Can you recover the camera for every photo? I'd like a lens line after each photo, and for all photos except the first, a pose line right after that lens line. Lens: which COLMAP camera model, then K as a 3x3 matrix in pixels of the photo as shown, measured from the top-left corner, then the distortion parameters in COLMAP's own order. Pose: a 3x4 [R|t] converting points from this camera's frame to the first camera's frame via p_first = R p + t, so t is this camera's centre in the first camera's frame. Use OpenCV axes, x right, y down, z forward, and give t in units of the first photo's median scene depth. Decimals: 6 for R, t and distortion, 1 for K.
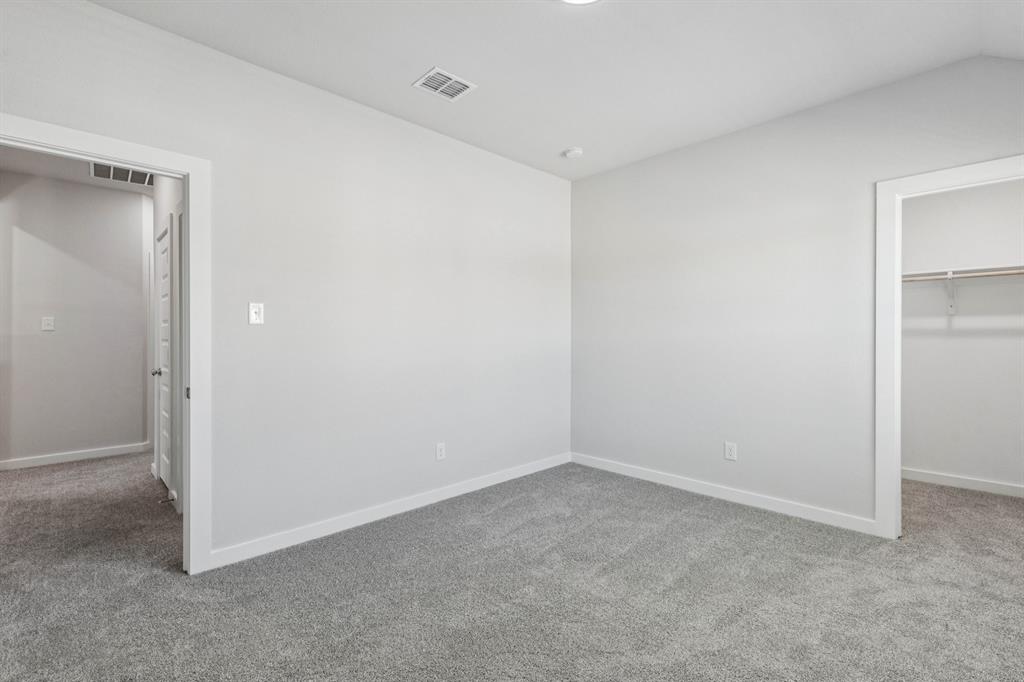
lens RADIAL K [[463.2, 0, 515.7], [0, 463.2, 339.9], [0, 0, 1]] dist [0.002468, -0.000131]
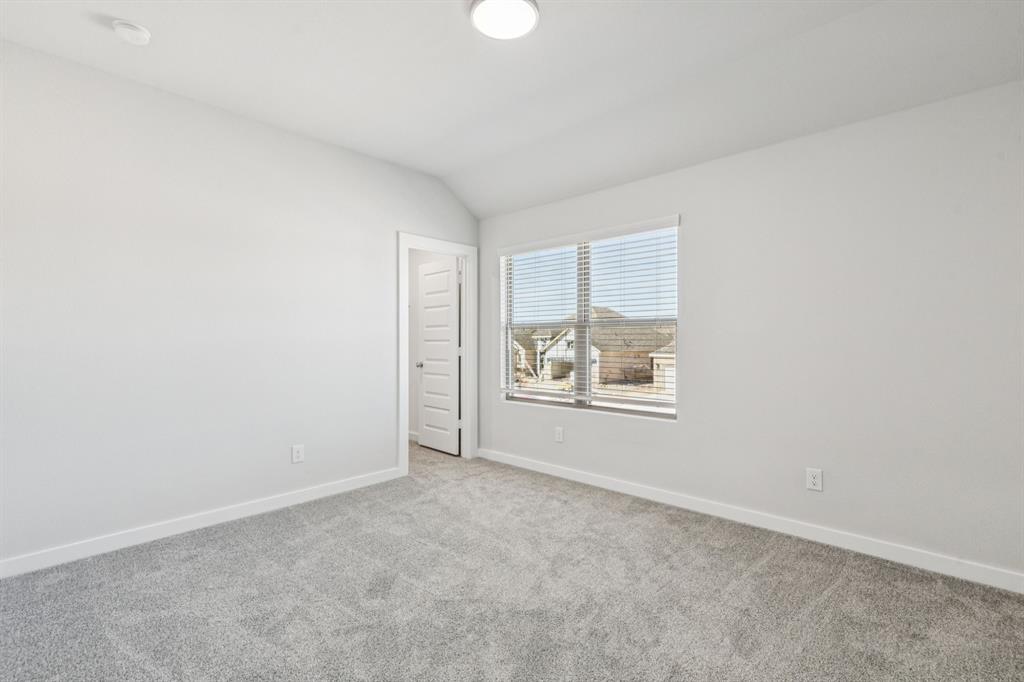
lens RADIAL K [[463.2, 0, 515.7], [0, 463.2, 339.9], [0, 0, 1]] dist [0.002468, -0.000131]
pose [[-0.047803, 0.004885, 0.998845, -0.668091], [0.009221, 0.999948, -0.004449, 0.006665], [-0.998814, 0.008998, -0.047846, 0.698766]]
